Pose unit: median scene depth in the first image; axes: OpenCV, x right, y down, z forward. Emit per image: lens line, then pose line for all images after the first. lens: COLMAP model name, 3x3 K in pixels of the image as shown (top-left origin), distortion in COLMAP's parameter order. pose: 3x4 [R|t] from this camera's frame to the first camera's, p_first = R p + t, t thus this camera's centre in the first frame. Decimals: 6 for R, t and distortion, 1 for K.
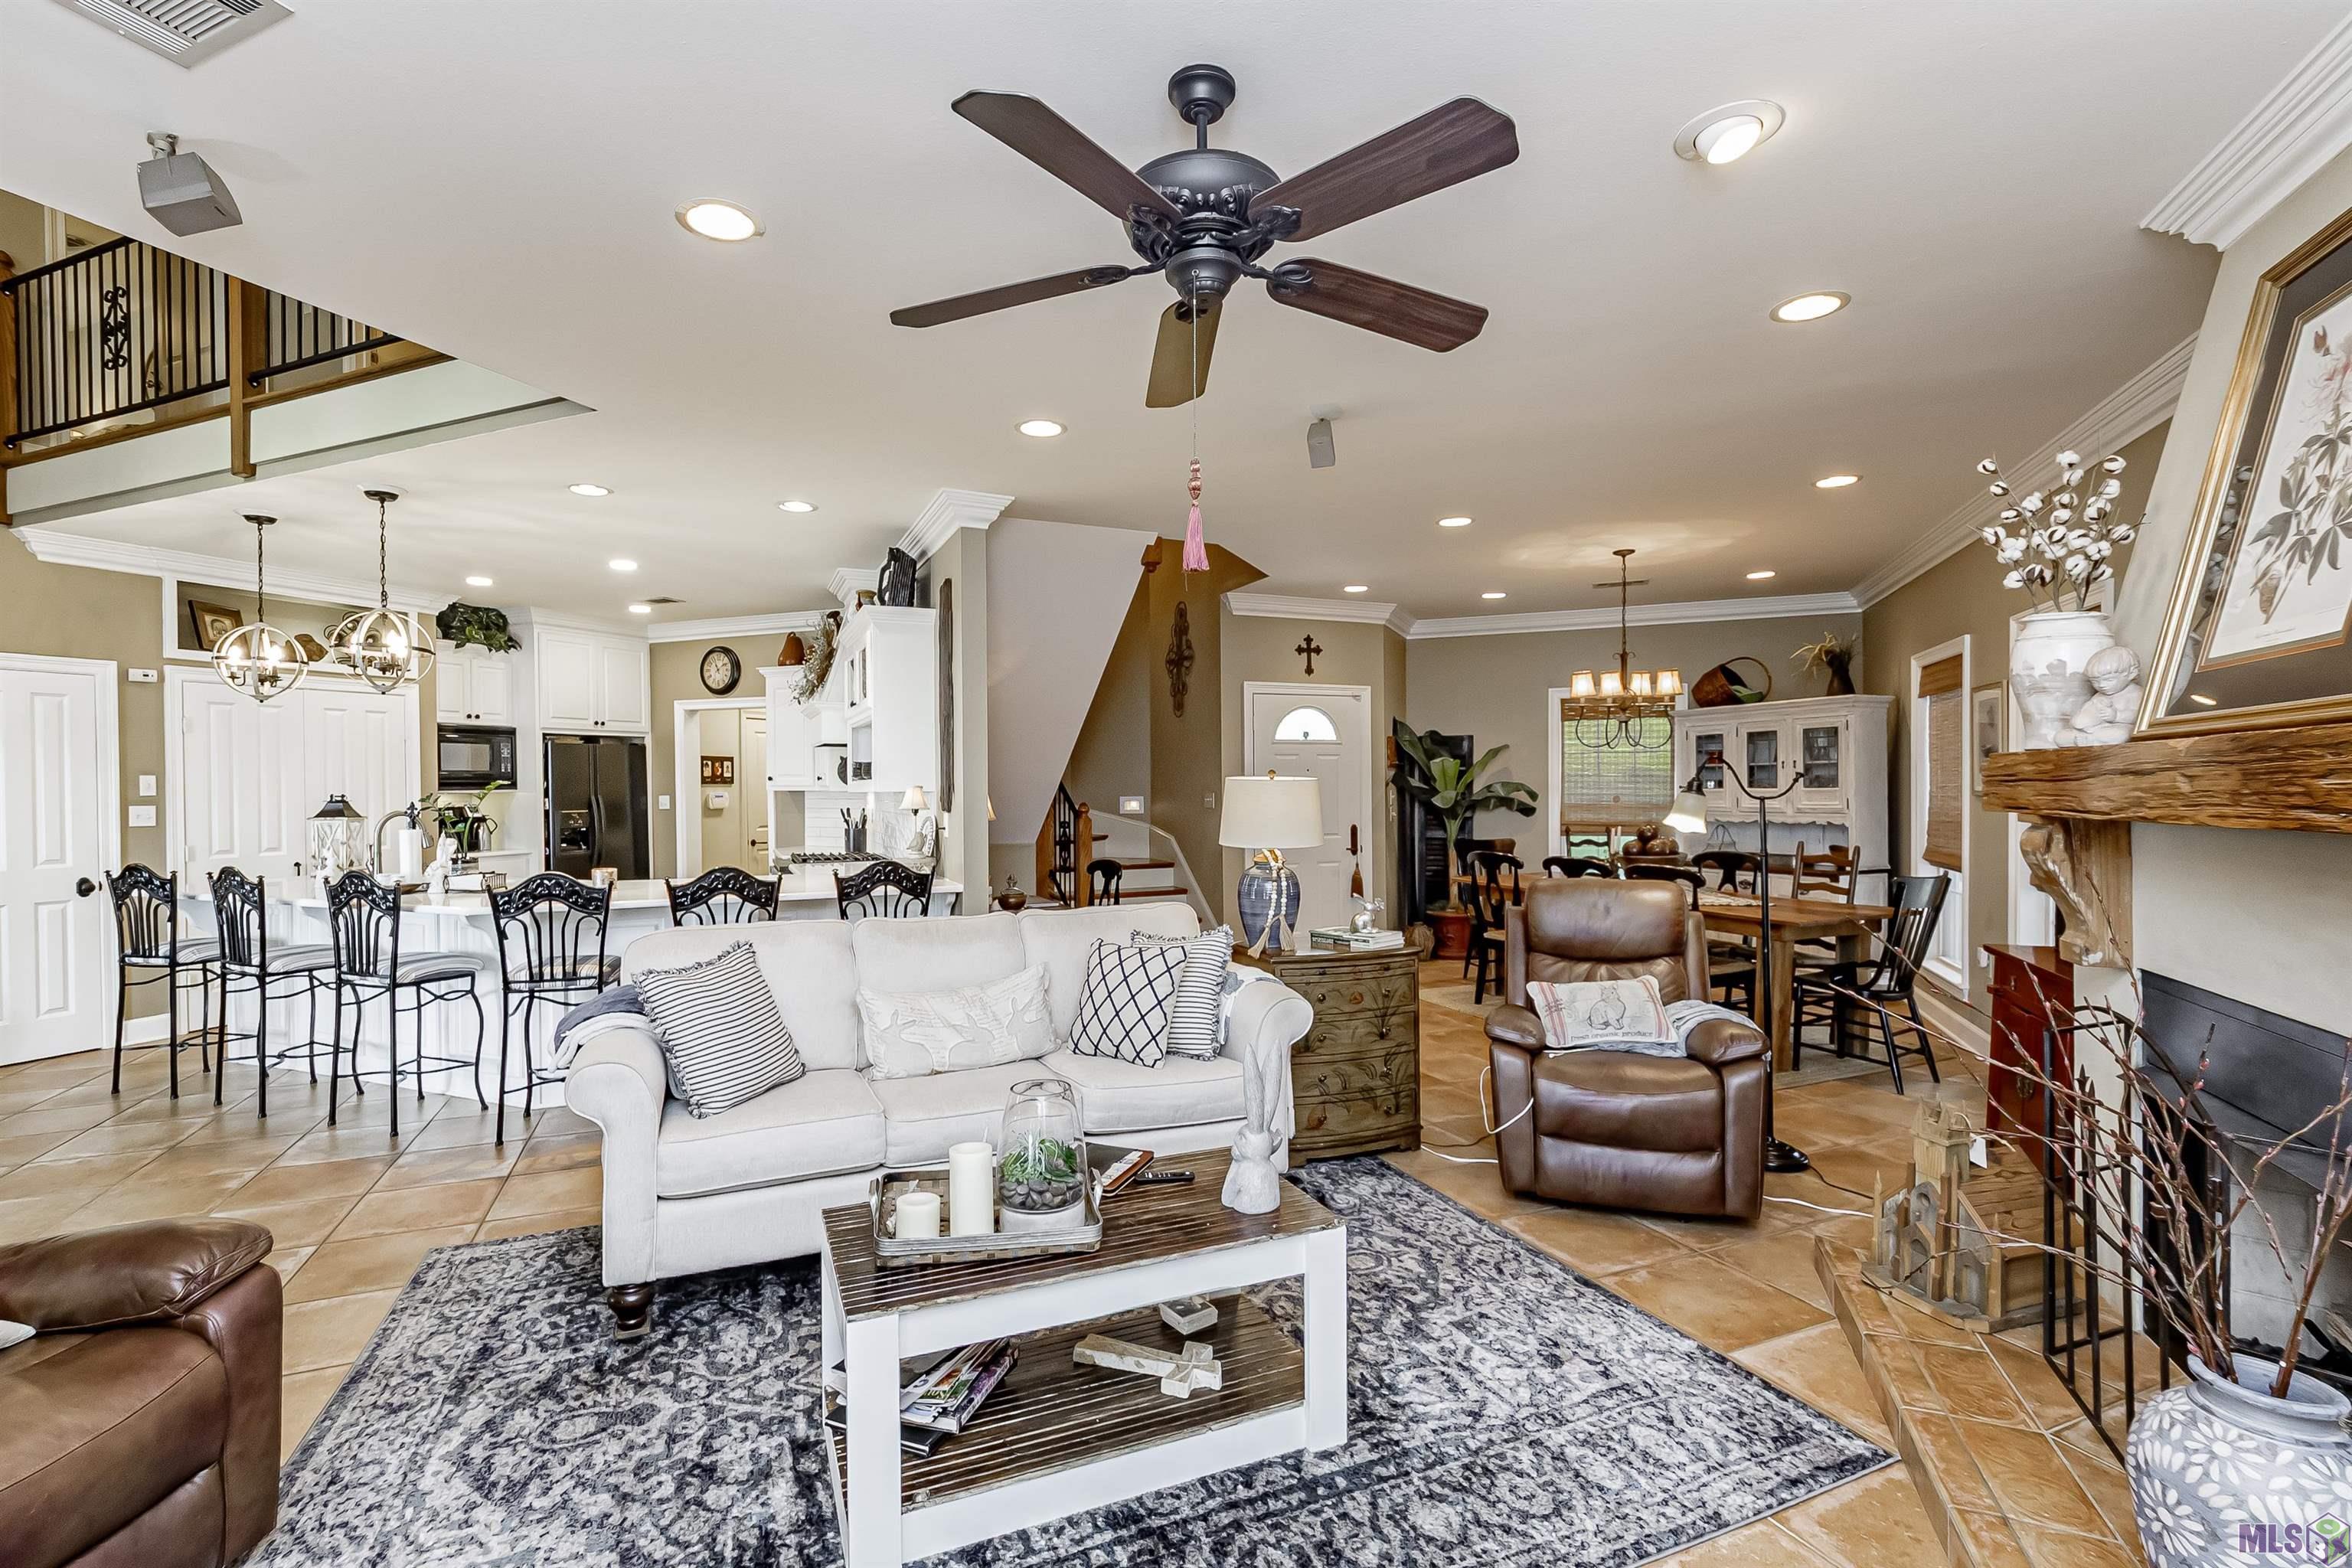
lens RADIAL K [[1058.6, 0, 1134.9], [0, 1058.6, 791.0], [0, 0, 1]] dist [-0.001331, 0.000001]
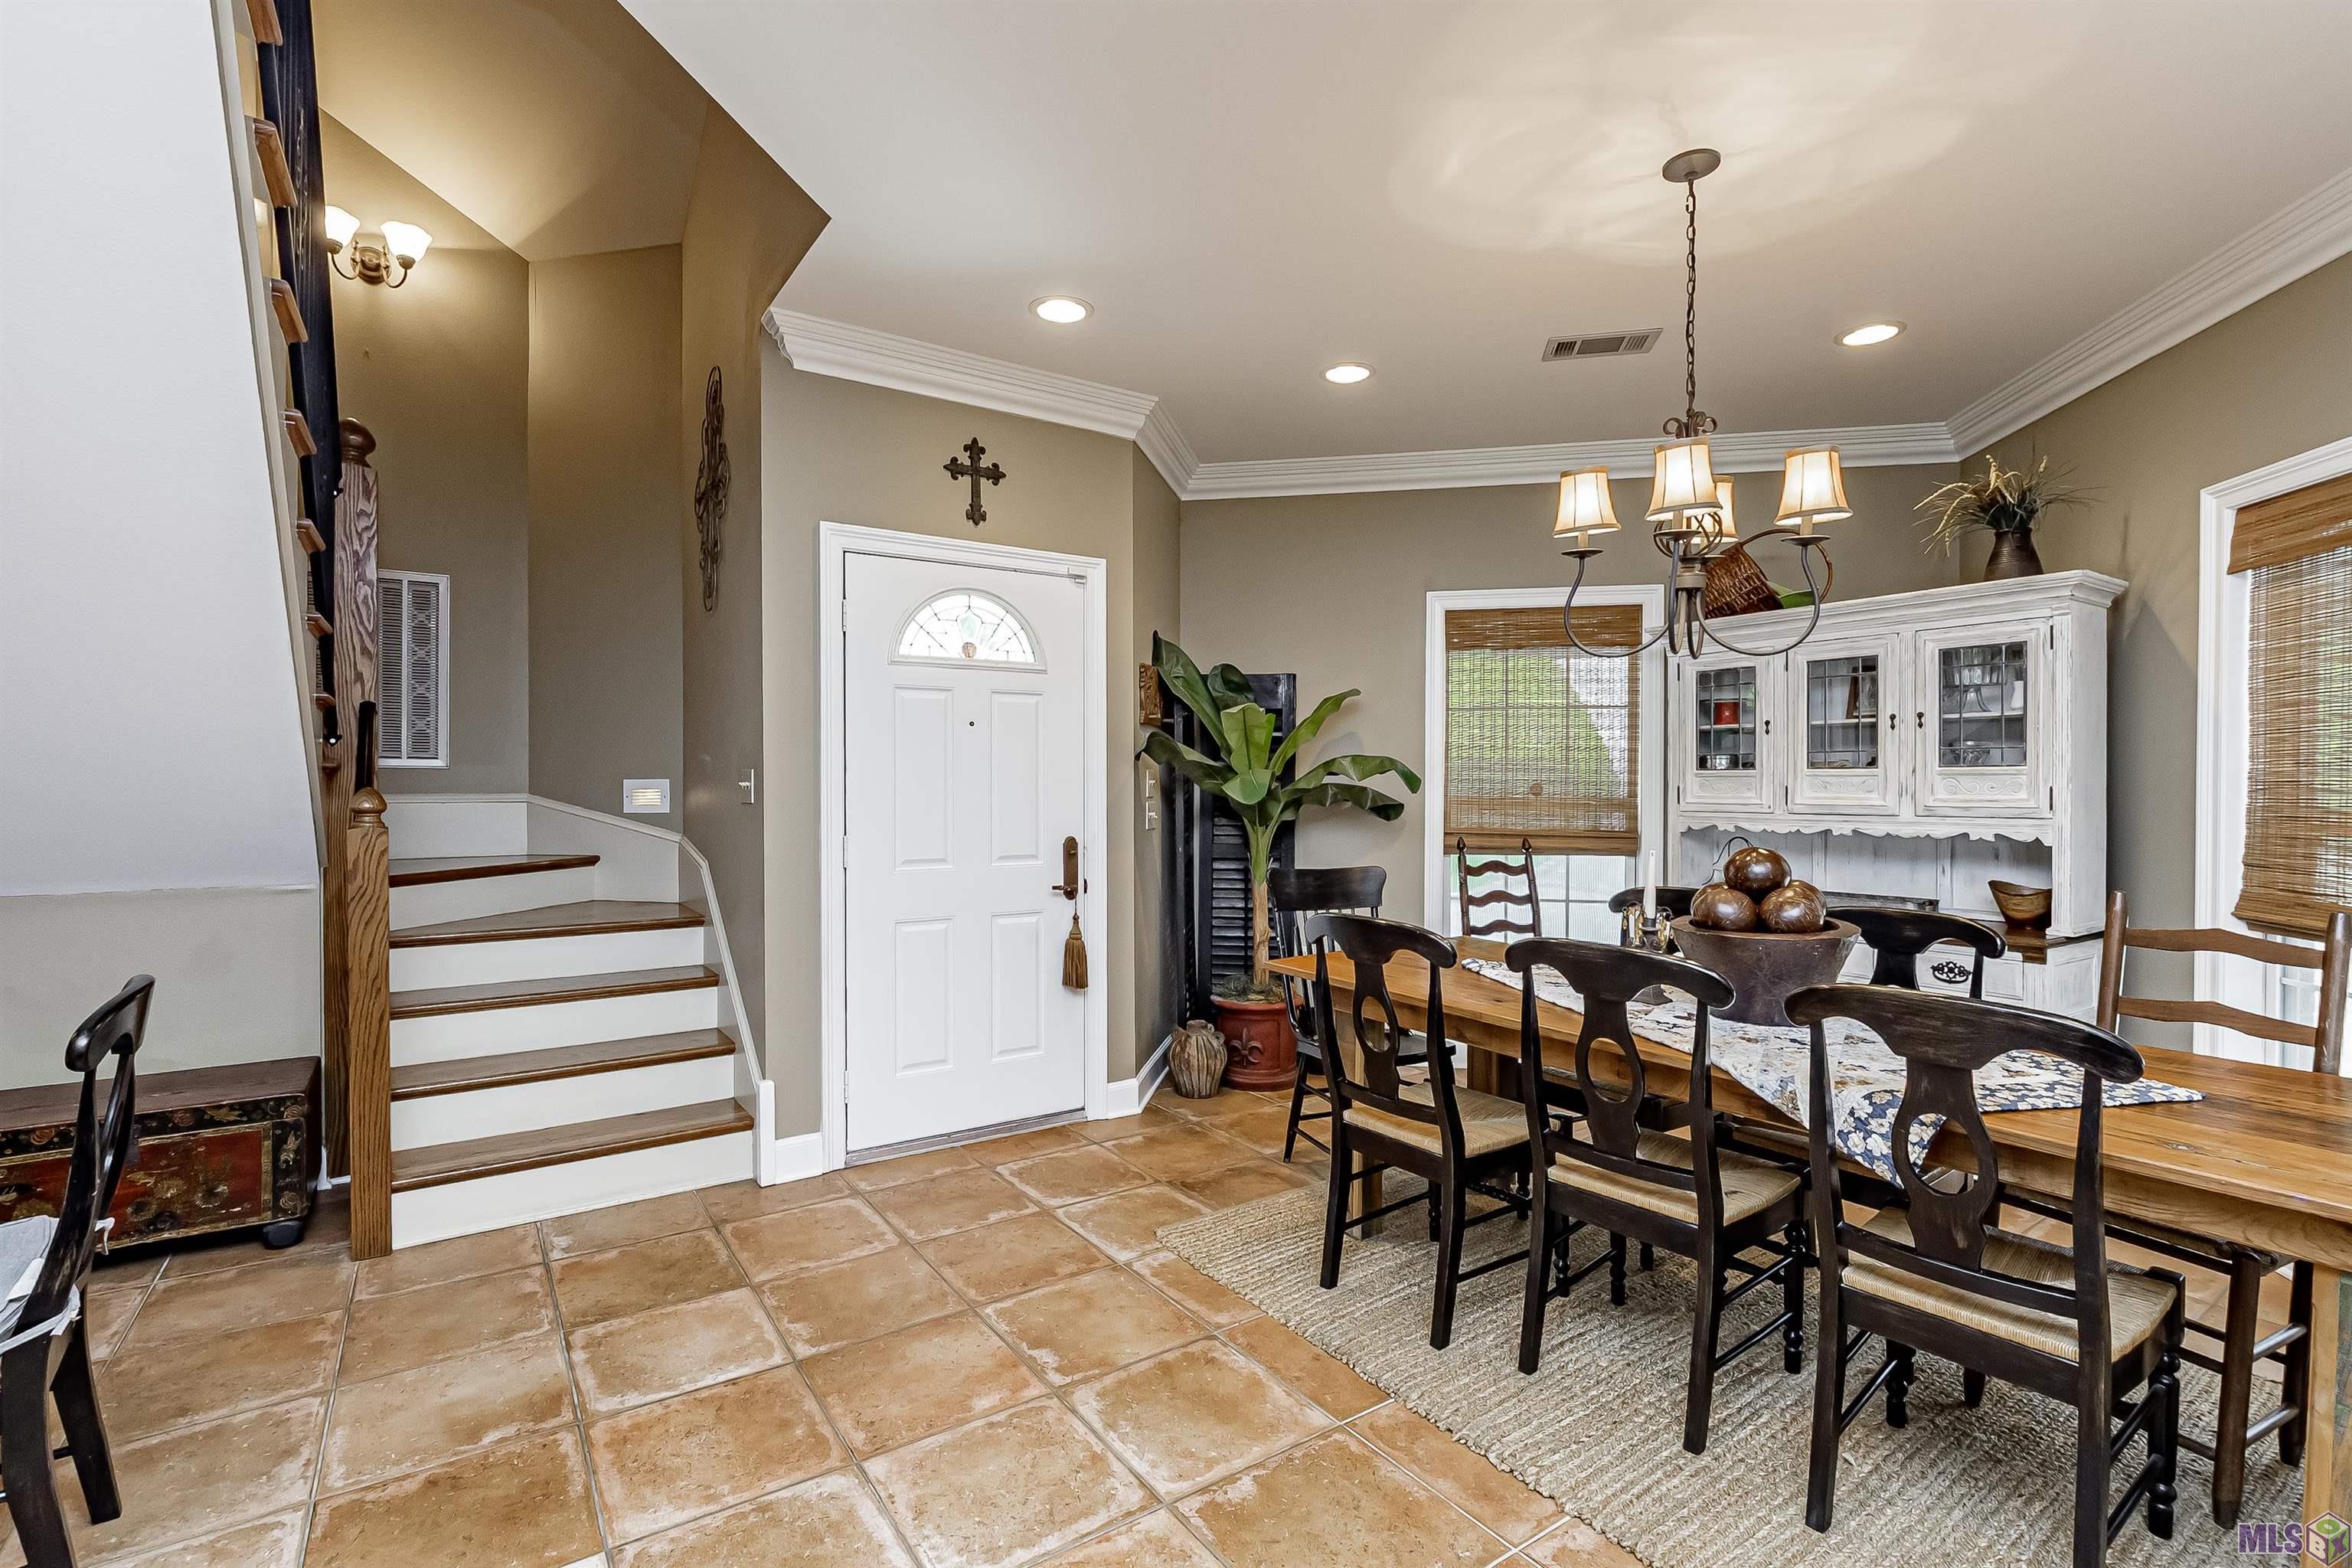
lens RADIAL K [[1058.6, 0, 1134.9], [0, 1058.6, 791.0], [0, 0, 1]] dist [-0.001331, 0.000001]
pose [[0.981815, 0.005155, 0.189772, 0.138516], [-0.006215, 0.999968, 0.004993, 0.007095], [-0.189740, -0.006082, 0.981816, 0.495314]]
